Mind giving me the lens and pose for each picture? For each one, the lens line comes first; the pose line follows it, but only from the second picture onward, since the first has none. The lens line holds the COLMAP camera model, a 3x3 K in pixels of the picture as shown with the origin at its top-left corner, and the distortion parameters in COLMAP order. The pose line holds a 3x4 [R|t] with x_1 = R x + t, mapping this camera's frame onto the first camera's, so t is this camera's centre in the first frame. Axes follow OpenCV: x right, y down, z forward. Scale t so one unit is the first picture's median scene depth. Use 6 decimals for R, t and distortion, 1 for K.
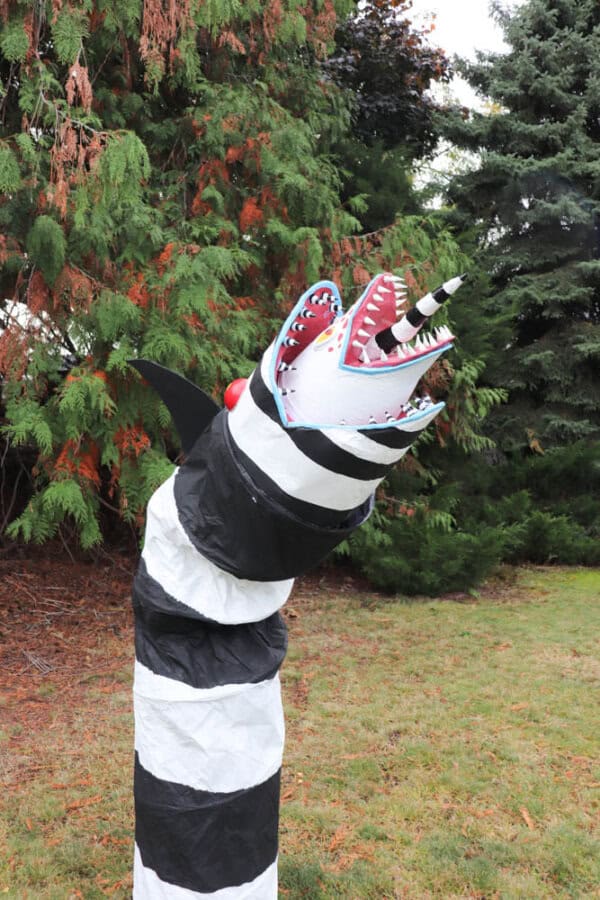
lens RADIAL K [[742.8, 0, 298.2], [0, 742.8, 455.5], [0, 0, 1]] dist [-0.172862, 0.163580]
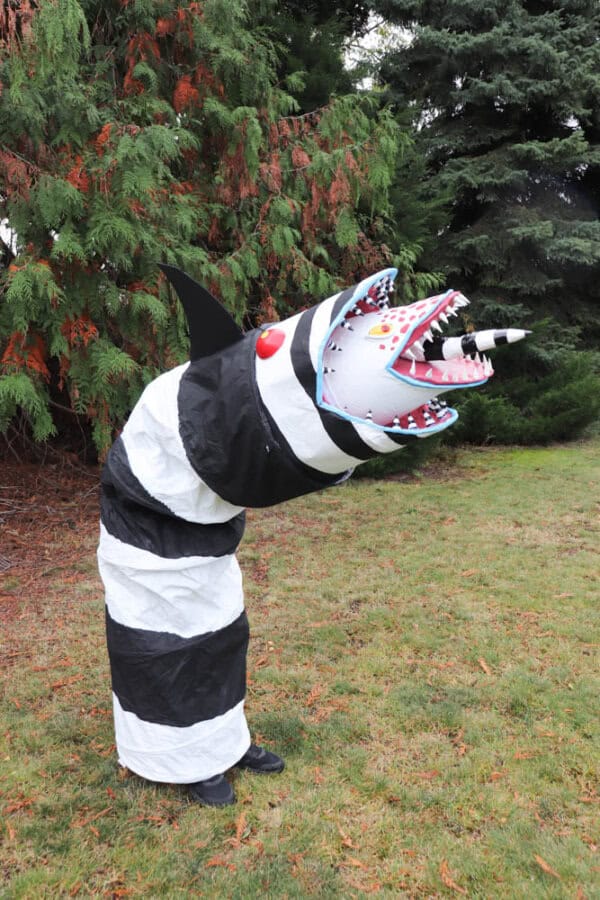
lens RADIAL K [[742.8, 0, 298.2], [0, 742.8, 455.5], [0, 0, 1]] dist [-0.172862, 0.163580]
pose [[0.994982, -0.045473, 0.089129, -0.028636], [0.032580, 0.989457, 0.141114, 0.016222], [-0.094606, -0.137502, 0.985973, -0.012786]]
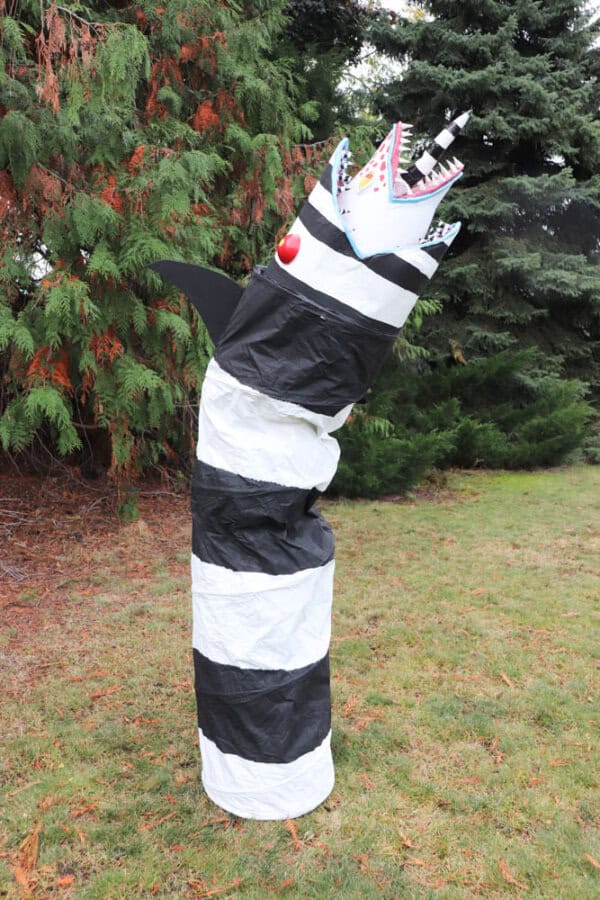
lens RADIAL K [[742.8, 0, 302.4], [0, 742.8, 456.7], [0, 0, 1]] dist [-0.169220, 0.161762]
pose [[0.989859, -0.017853, 0.140929, -0.101063], [0.001091, 0.992998, 0.118128, 0.010786], [-0.142052, -0.116776, 0.982947, -0.032445]]
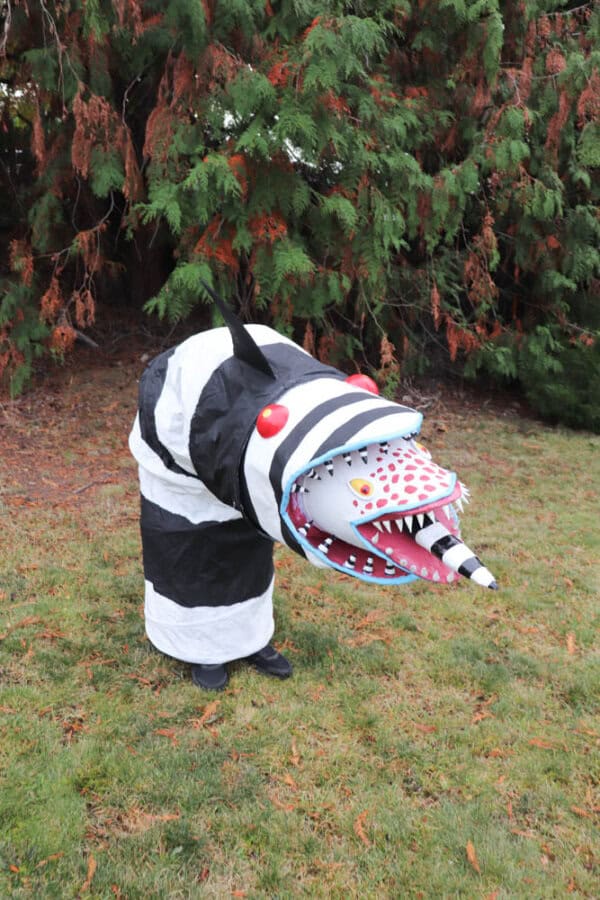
lens RADIAL K [[742.8, 0, 298.2], [0, 742.8, 455.5], [0, 0, 1]] dist [-0.172862, 0.163580]
pose [[0.948277, 0.138506, -0.285634, 0.136047], [-0.068602, 0.967945, 0.241612, 0.035022], [0.309943, -0.209520, 0.927382, 0.024951]]
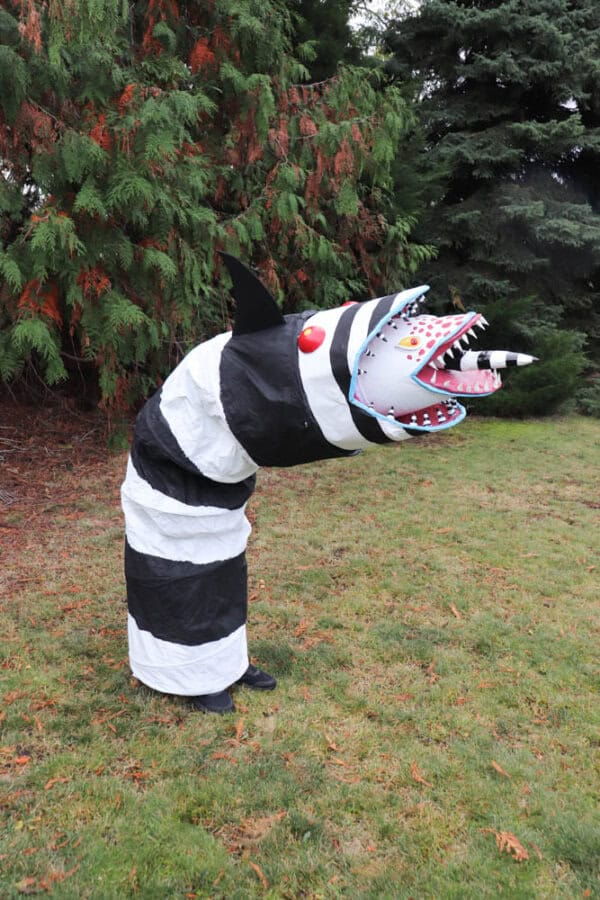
lens RADIAL K [[743.1, 0, 300.0], [0, 743.1, 450.0], [0, 0, 1]] dist [-0.168954, 0.165654]
pose [[0.992282, 0.008639, 0.123703, -0.059969], [-0.031828, 0.981894, 0.186739, 0.011406], [-0.119850, -0.189235, 0.974590, -0.078549]]
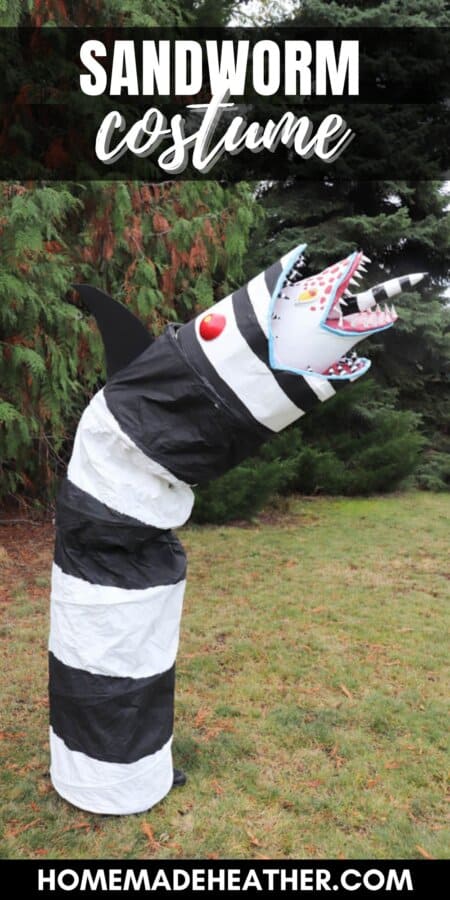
lens RADIAL K [[699.4, 0, 181.9], [0, 699.4, 528.9], [0, 0, 1]] dist [-0.168935, 0.162066]
pose [[0.982921, -0.037053, 0.180257, -0.101306], [0.003927, 0.983520, 0.180756, 0.011687], [-0.183984, -0.176961, 0.966868, -0.028327]]
